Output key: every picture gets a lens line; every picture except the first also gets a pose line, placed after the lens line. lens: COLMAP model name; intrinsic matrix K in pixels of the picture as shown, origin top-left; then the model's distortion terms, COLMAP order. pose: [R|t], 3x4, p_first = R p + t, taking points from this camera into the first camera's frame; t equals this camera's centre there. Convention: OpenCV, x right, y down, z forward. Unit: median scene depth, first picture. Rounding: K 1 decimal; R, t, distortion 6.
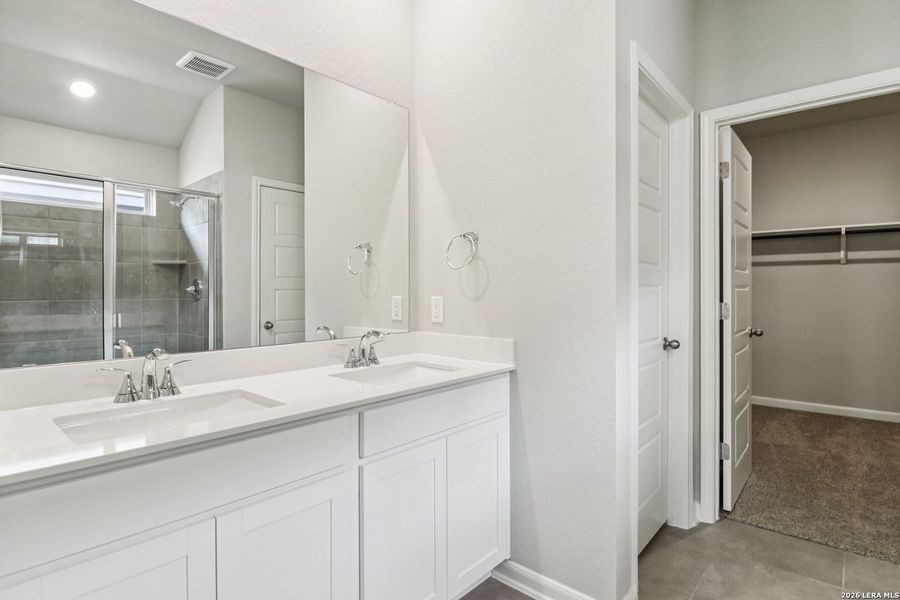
lens RADIAL K [[455.7, 0, 467.8], [0, 455.7, 295.8], [0, 0, 1]] dist [-0.001270, -0.011102]
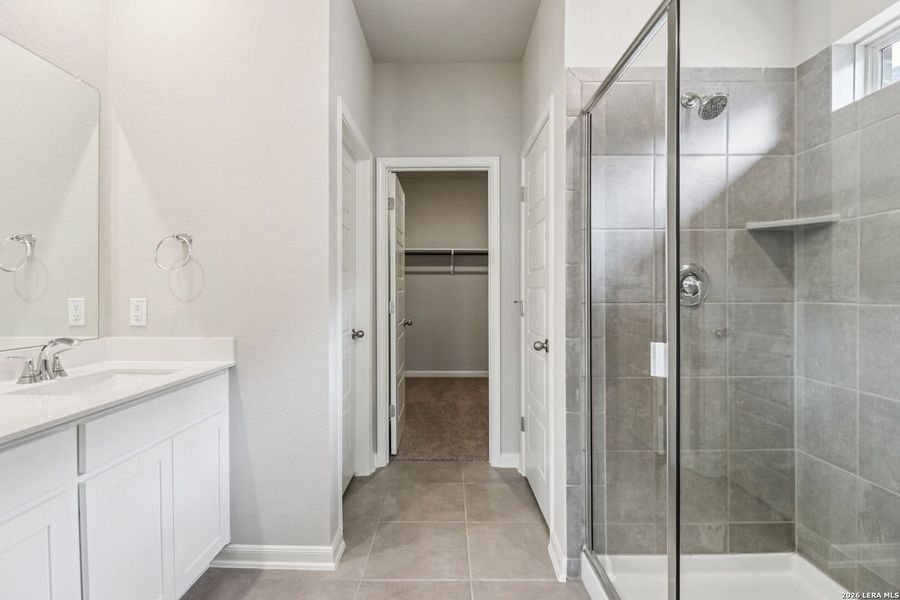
lens RADIAL K [[455.7, 0, 444.6], [0, 455.7, 295.3], [0, 0, 1]] dist [-0.001270, -0.011102]
pose [[0.751797, -0.002436, 0.659390, -0.220595], [0.004511, 0.999989, -0.001449, -0.000126], [-0.659379, 0.004064, 0.751800, -0.131313]]
